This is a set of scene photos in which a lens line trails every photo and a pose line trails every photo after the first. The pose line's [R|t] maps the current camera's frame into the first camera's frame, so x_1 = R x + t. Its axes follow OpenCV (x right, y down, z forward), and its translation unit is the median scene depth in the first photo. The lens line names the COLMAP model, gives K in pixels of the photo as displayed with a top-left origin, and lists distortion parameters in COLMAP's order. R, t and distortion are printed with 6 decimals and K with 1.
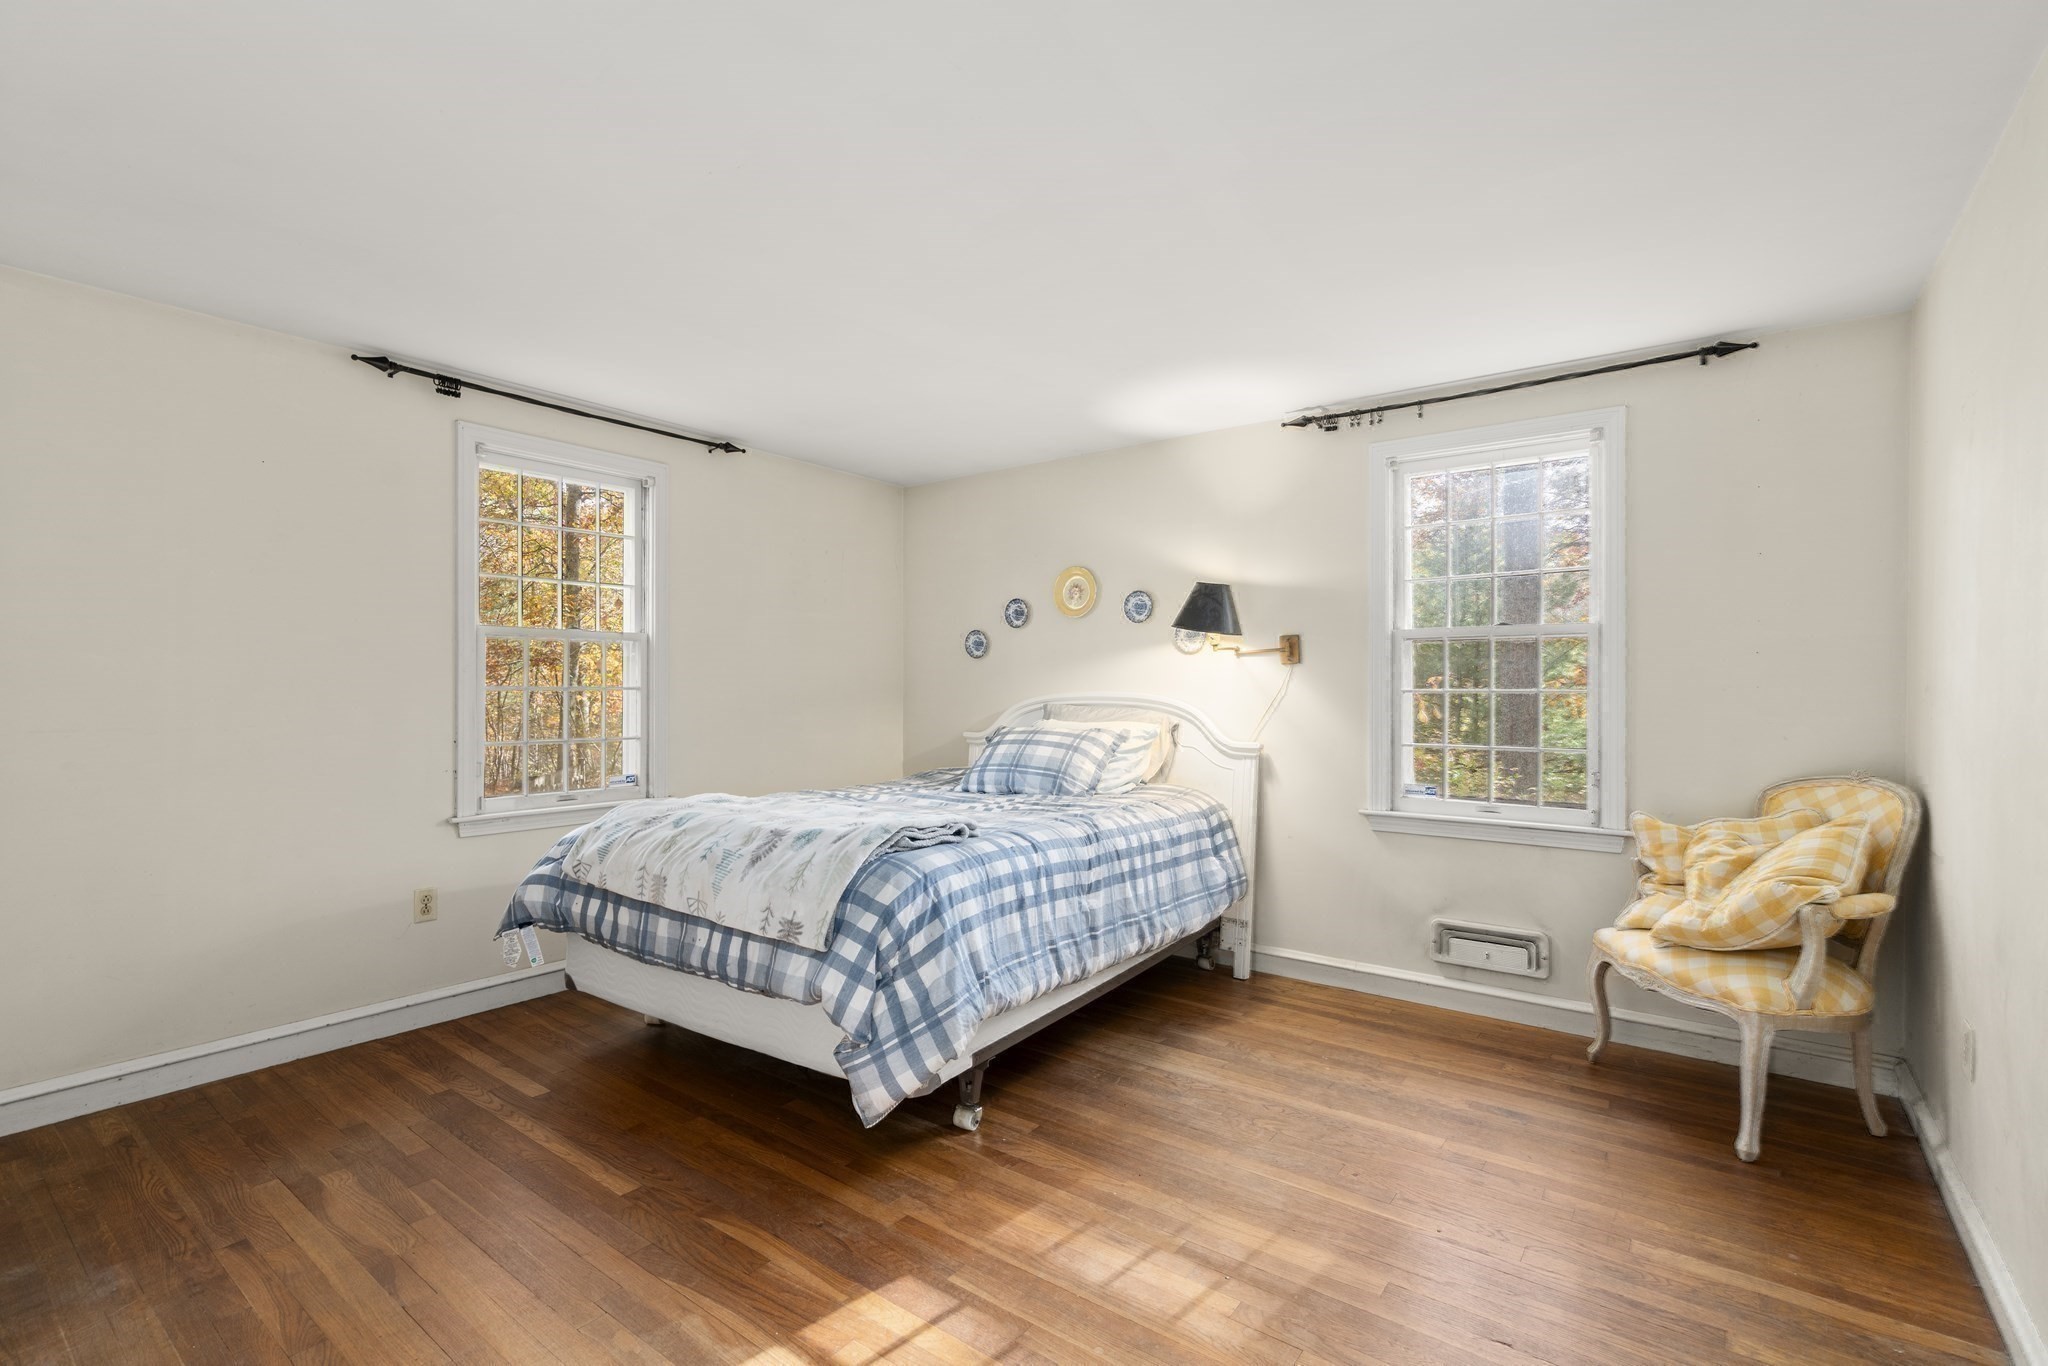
lens RADIAL K [[930.1, 0, 1024.0], [0, 930.1, 683.0], [0, 0, 1]] dist [-0.001228, 0.001090]
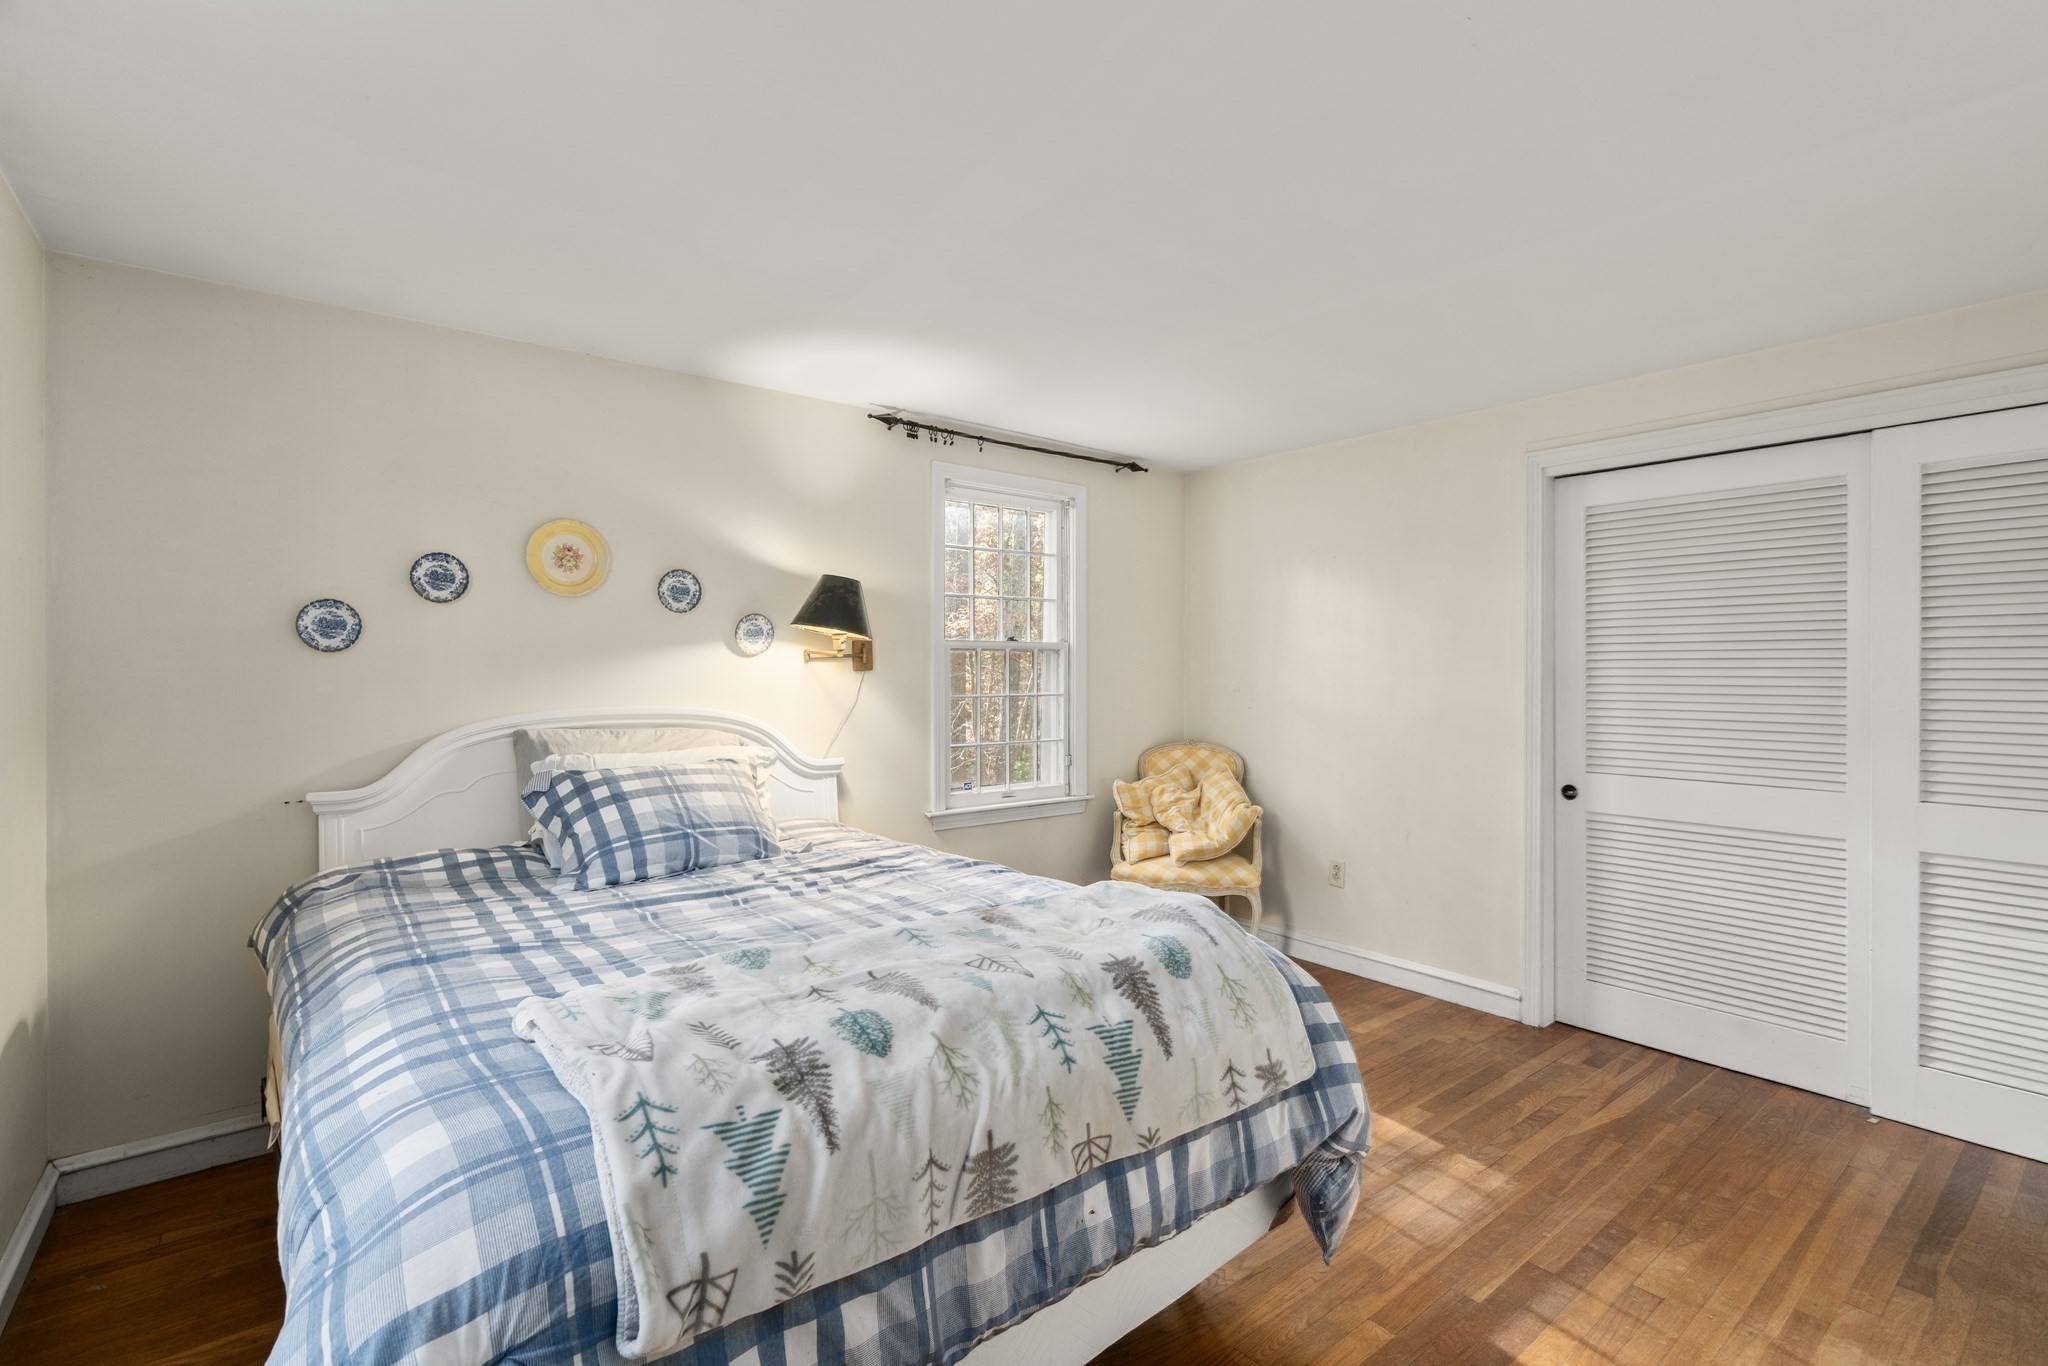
lens RADIAL K [[930.1, 0, 1024.0], [0, 930.1, 683.0], [0, 0, 1]] dist [-0.001228, 0.001090]
pose [[0.255041, -0.014364, 0.966823, -0.576677], [-0.005893, 0.999848, 0.016409, -0.024735], [-0.966912, -0.009882, 0.254918, 0.597736]]
